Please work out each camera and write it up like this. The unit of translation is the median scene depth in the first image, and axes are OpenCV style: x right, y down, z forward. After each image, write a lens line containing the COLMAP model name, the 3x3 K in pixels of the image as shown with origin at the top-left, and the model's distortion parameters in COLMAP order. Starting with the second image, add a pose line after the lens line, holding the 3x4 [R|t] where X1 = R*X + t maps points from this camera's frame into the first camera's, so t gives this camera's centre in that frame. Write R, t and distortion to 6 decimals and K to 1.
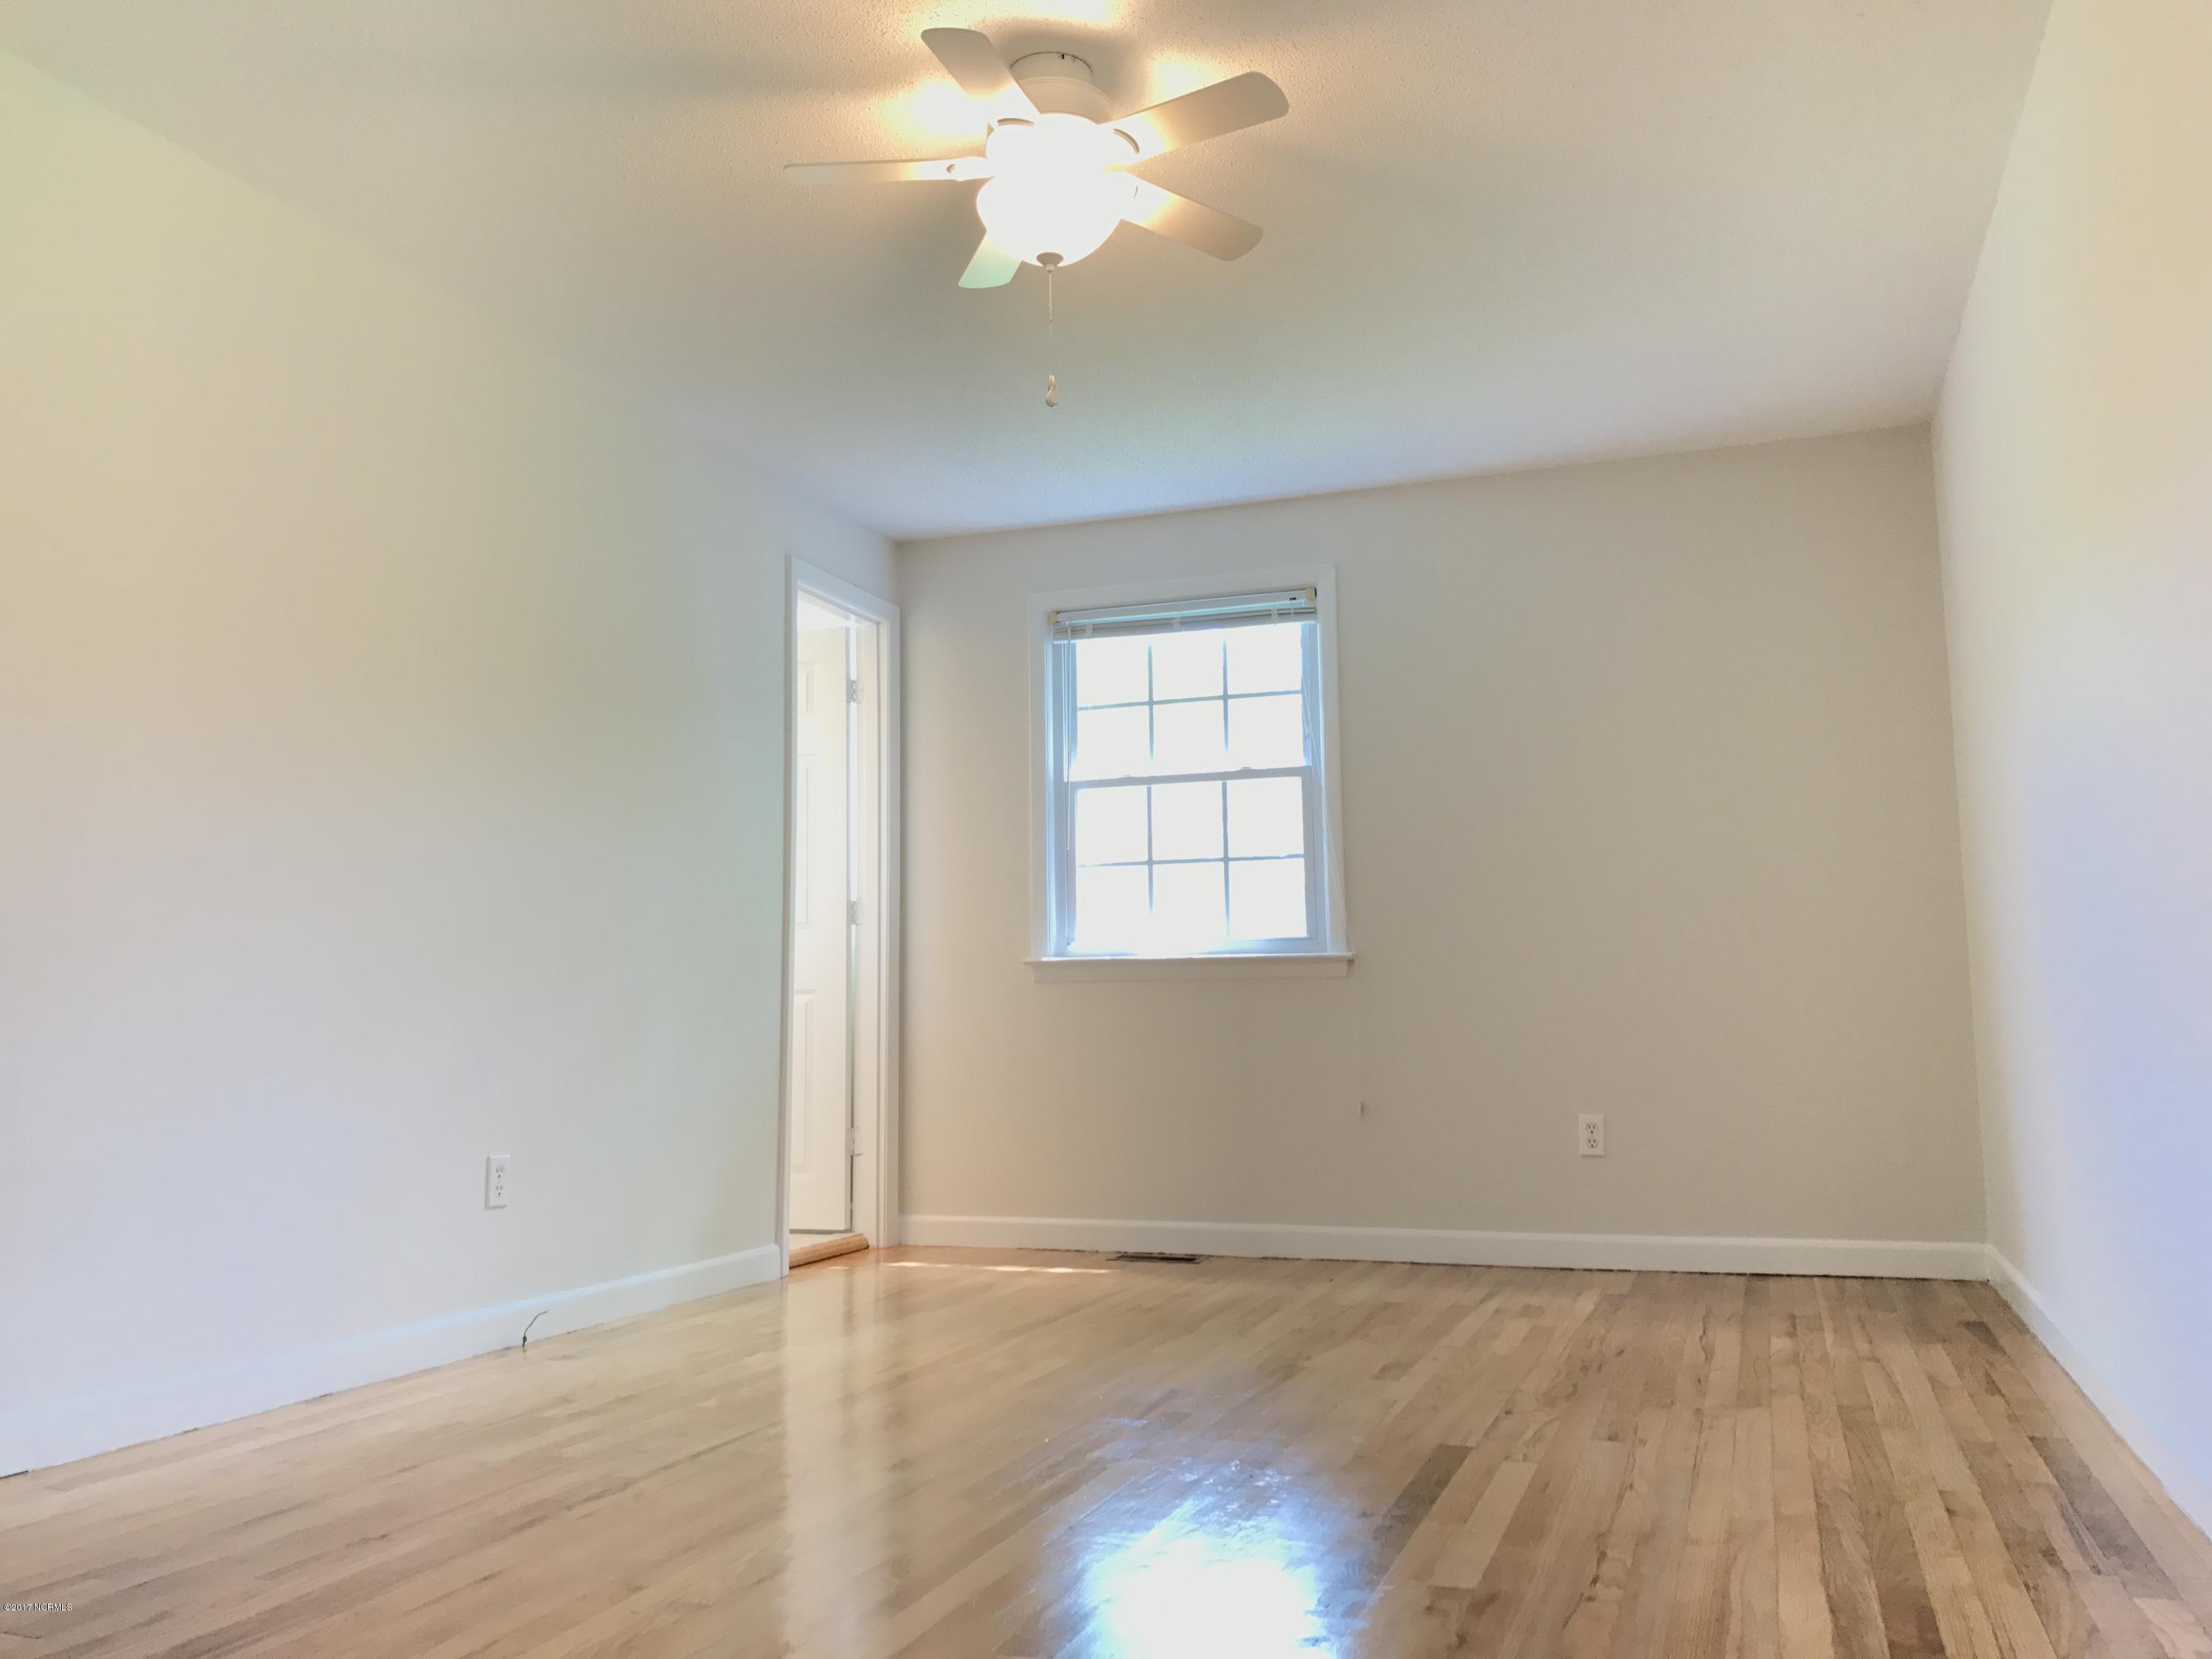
lens RADIAL K [[1781.6, 0, 1106.0], [0, 1781.6, 829.5], [0, 0, 1]] dist [0.024278, -0.034205]
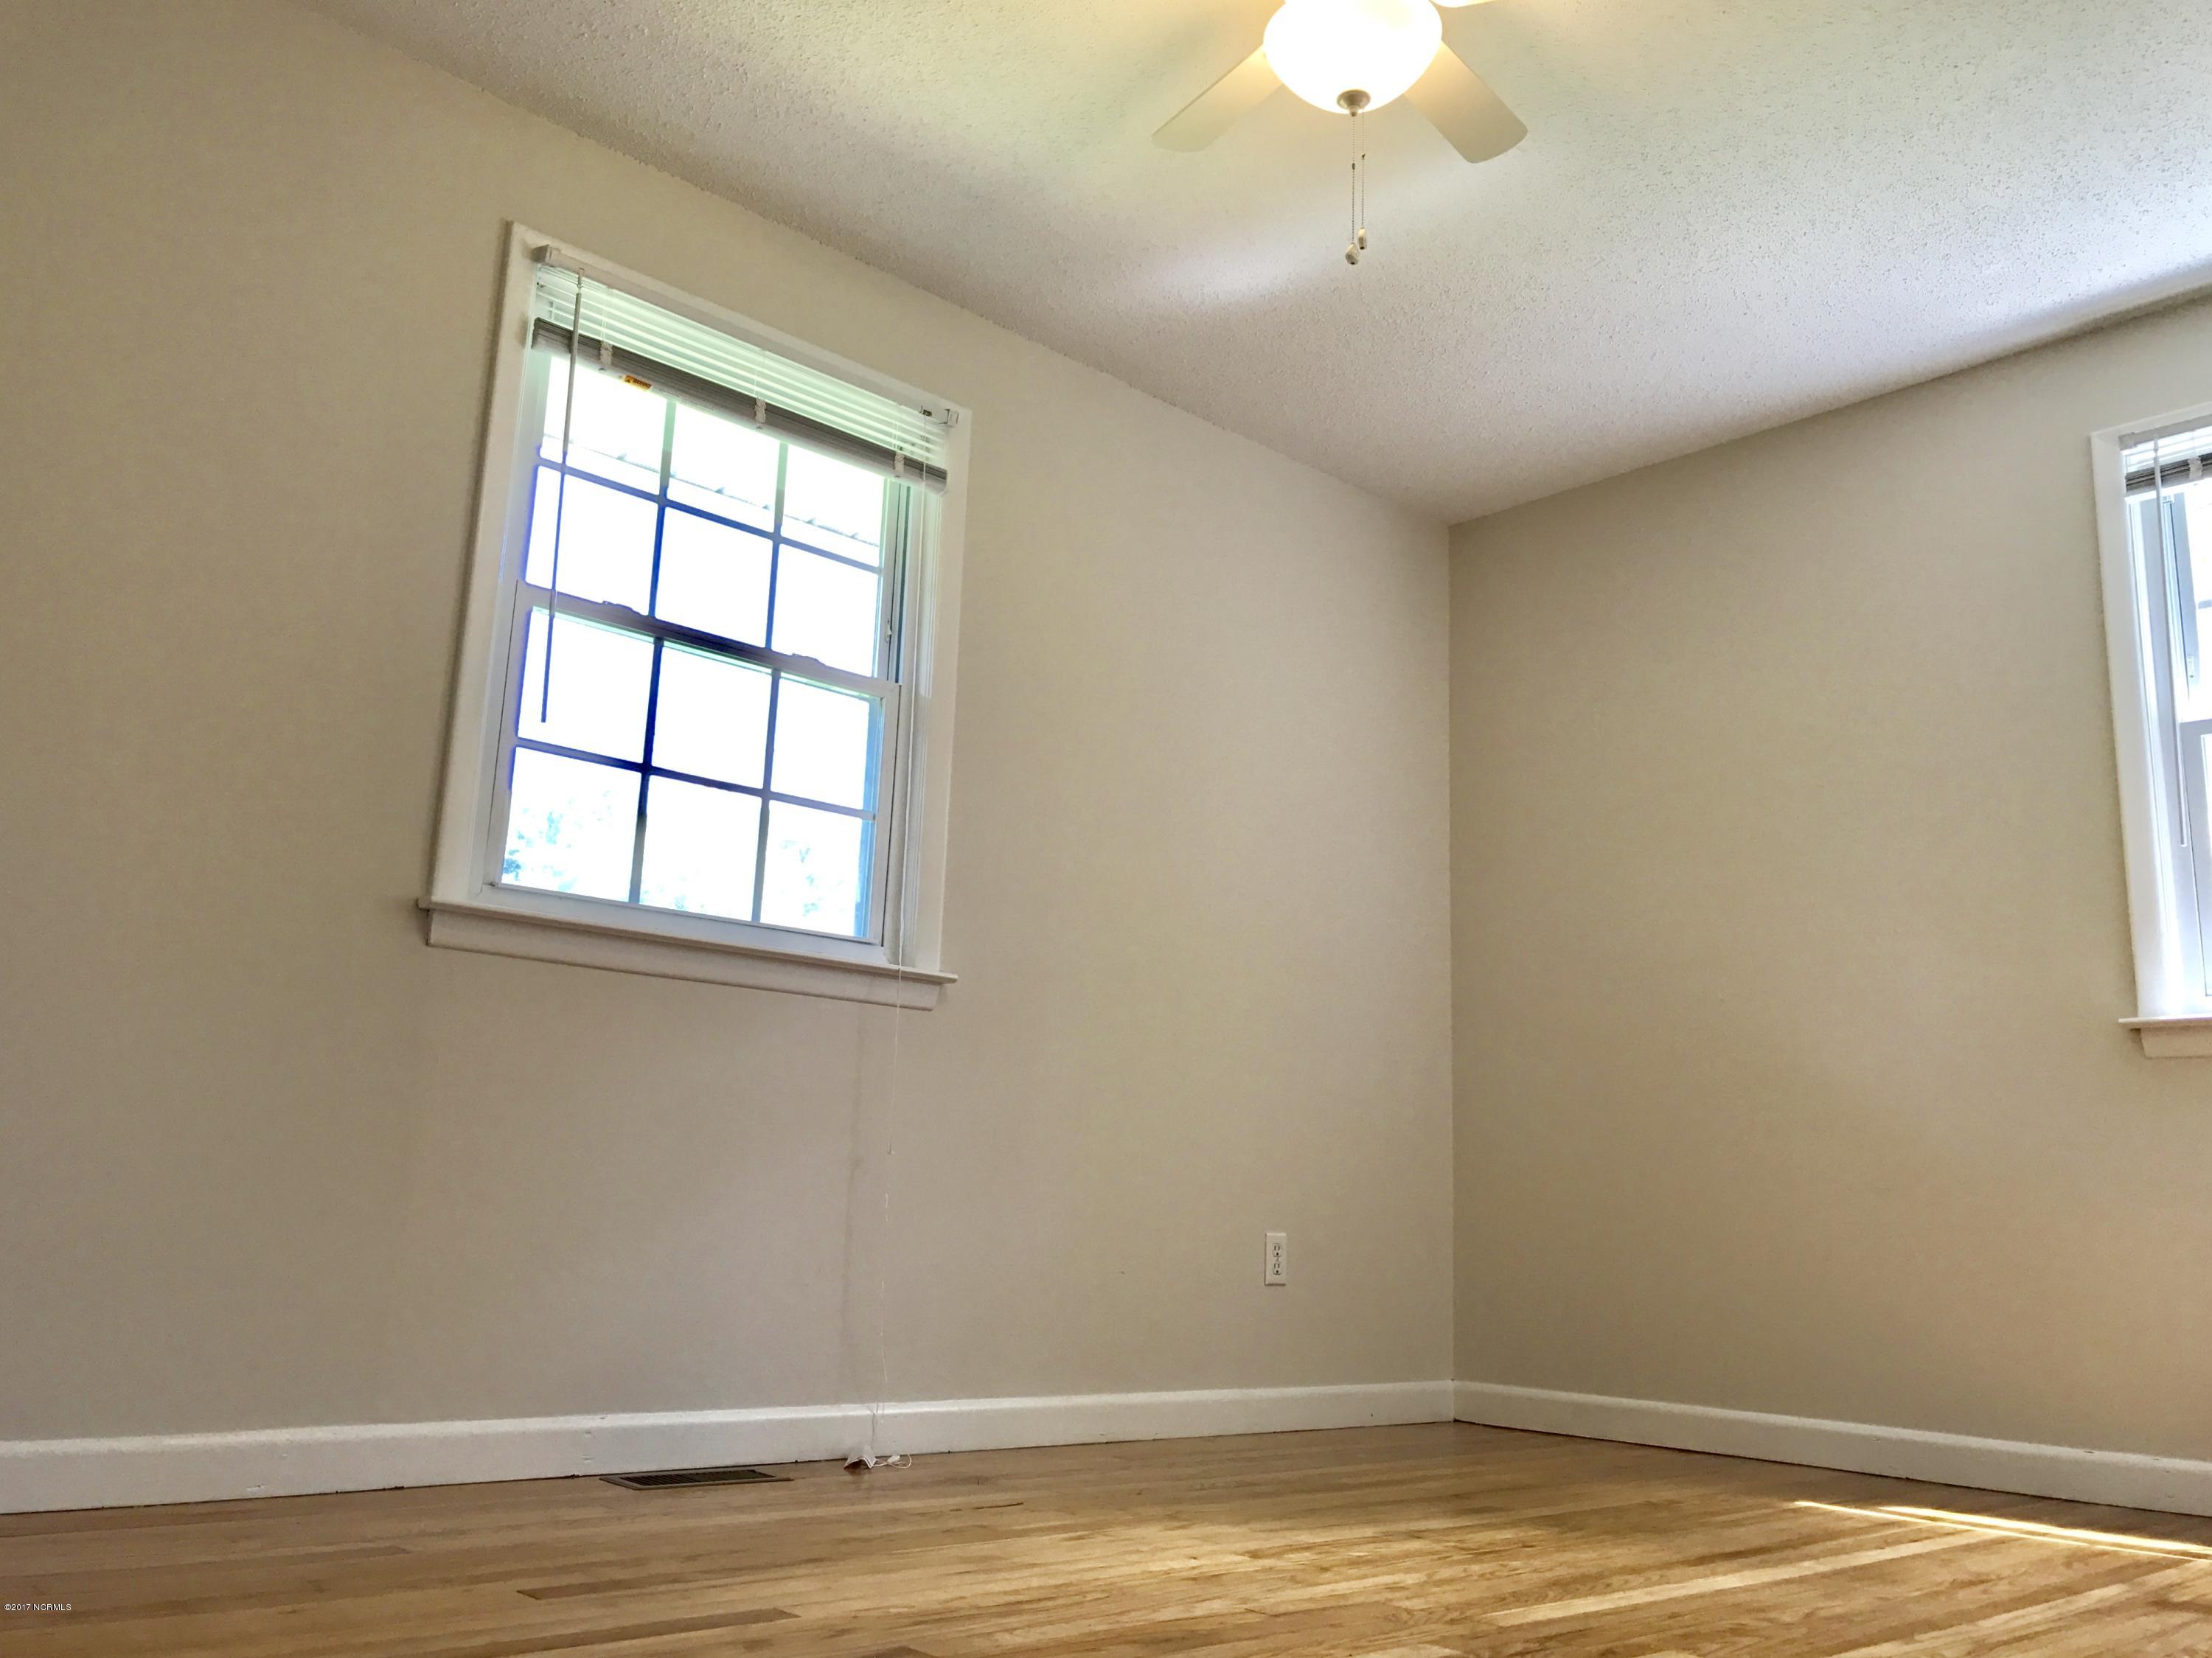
lens RADIAL K [[1781.4, 0, 1106.0], [0, 1781.4, 829.0], [0, 0, 1]] dist [0.024278, -0.034205]
pose [[0.465508, 0.211104, 0.859498, -0.404707], [-0.164448, 0.974857, -0.150371, 0.102559], [-0.869631, -0.071344, 0.488519, 0.607514]]
